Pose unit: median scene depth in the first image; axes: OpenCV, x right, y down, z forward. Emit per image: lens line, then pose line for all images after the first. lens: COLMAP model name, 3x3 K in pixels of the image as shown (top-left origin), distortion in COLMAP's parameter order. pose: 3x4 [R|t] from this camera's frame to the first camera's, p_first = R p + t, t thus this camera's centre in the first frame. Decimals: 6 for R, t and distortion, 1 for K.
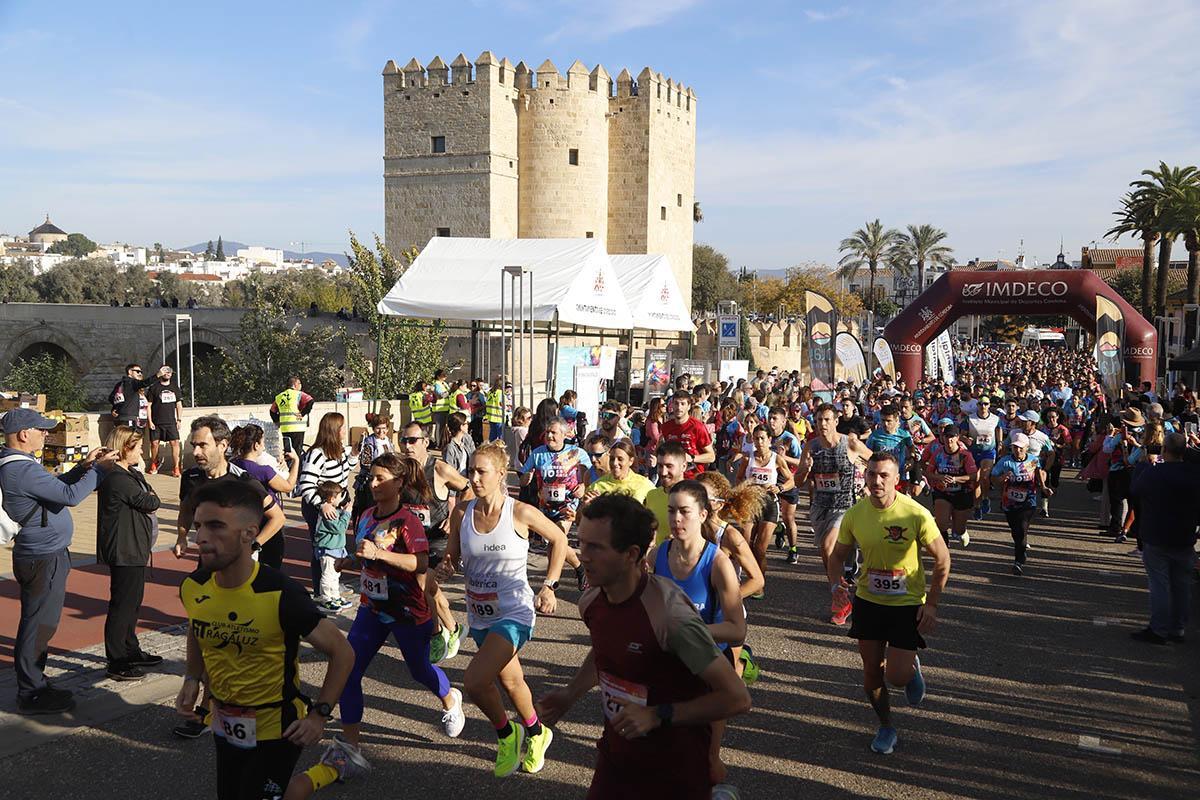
lens RADIAL K [[1287.9, 0, 549.0], [0, 1287.9, 372.4], [0, 0, 1]] dist [0.091520, -0.022577]
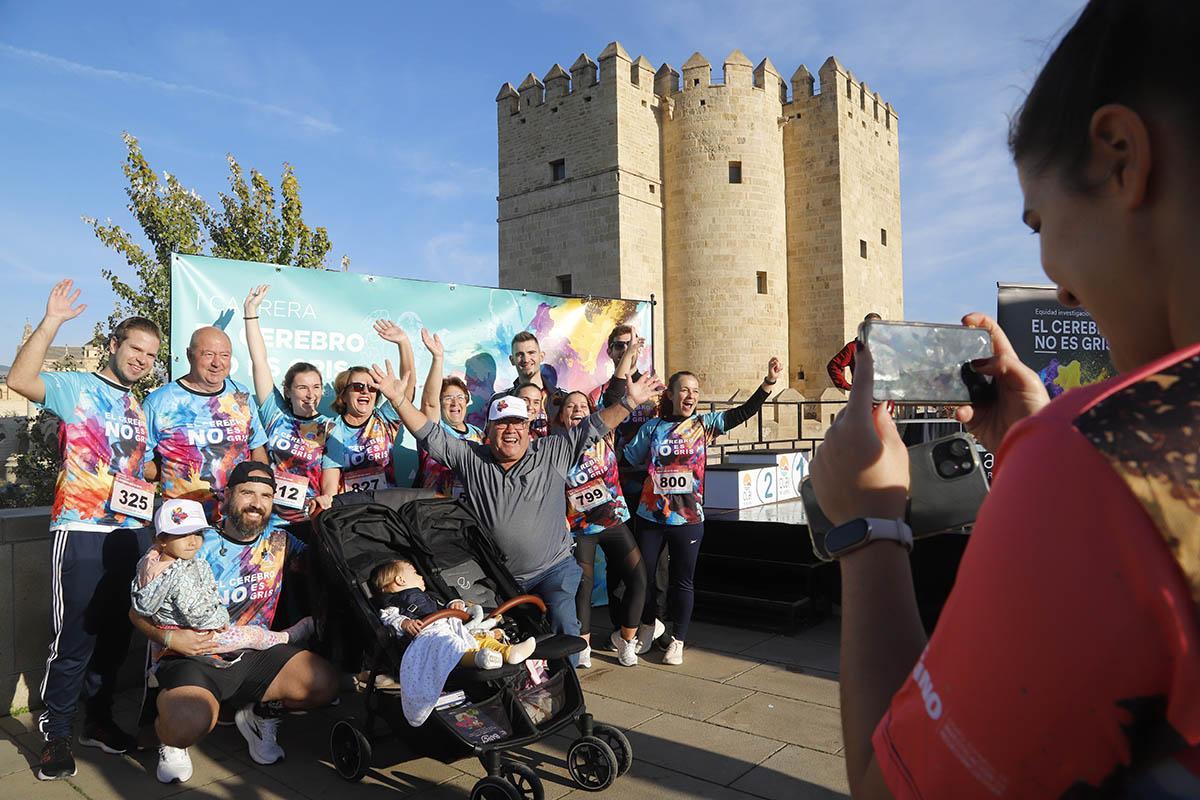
lens RADIAL K [[815.0, 0, 610.1], [0, 815.0, 398.5], [0, 0, 1]] dist [-0.029350, 0.001050]
pose [[0.978466, -0.034776, -0.203457, 0.039219], [0.017137, 0.995988, -0.087825, 0.002954], [0.205696, 0.082447, 0.975137, 0.538502]]
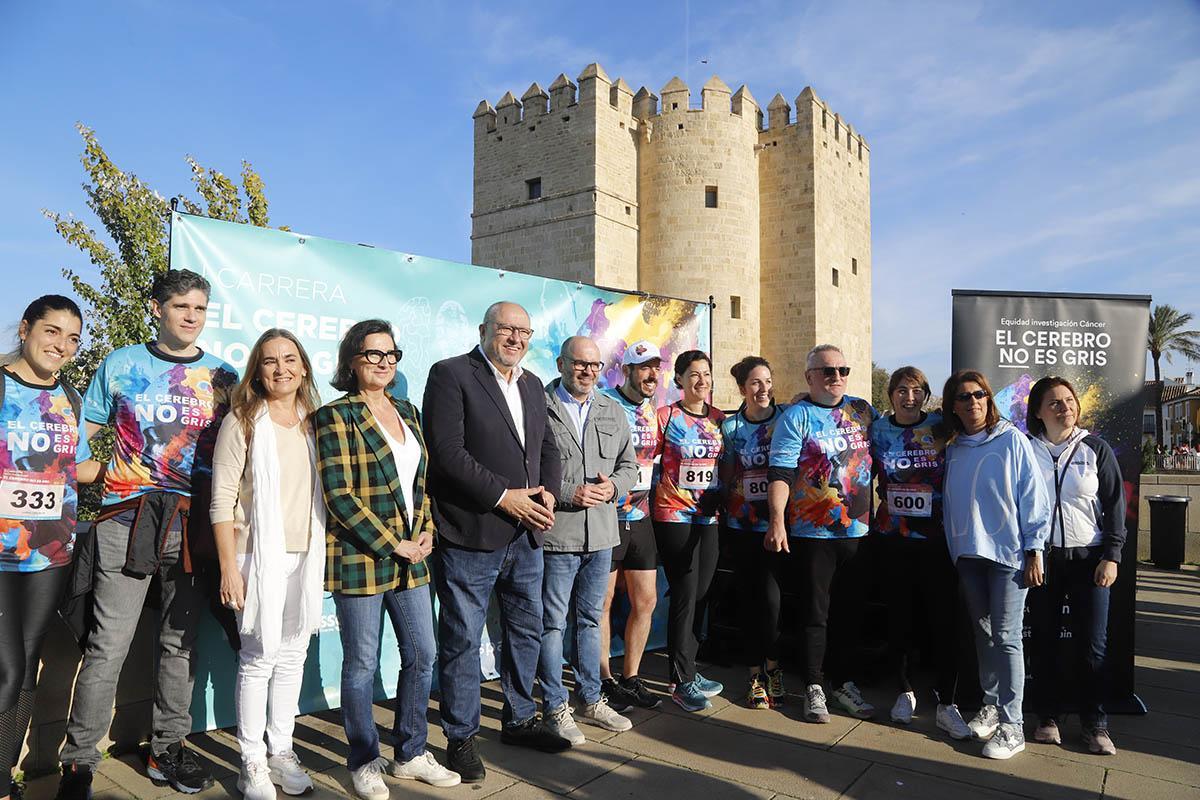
lens RADIAL K [[803.8, 0, 600.0], [0, 803.8, 400.0], [0, 0, 1]] dist [-0.021624, 0.005110]
pose [[0.986392, -0.015506, -0.163676, 0.029599], [-0.003204, 0.993540, -0.113436, 0.002768], [0.164378, 0.112417, 0.979971, 0.547048]]
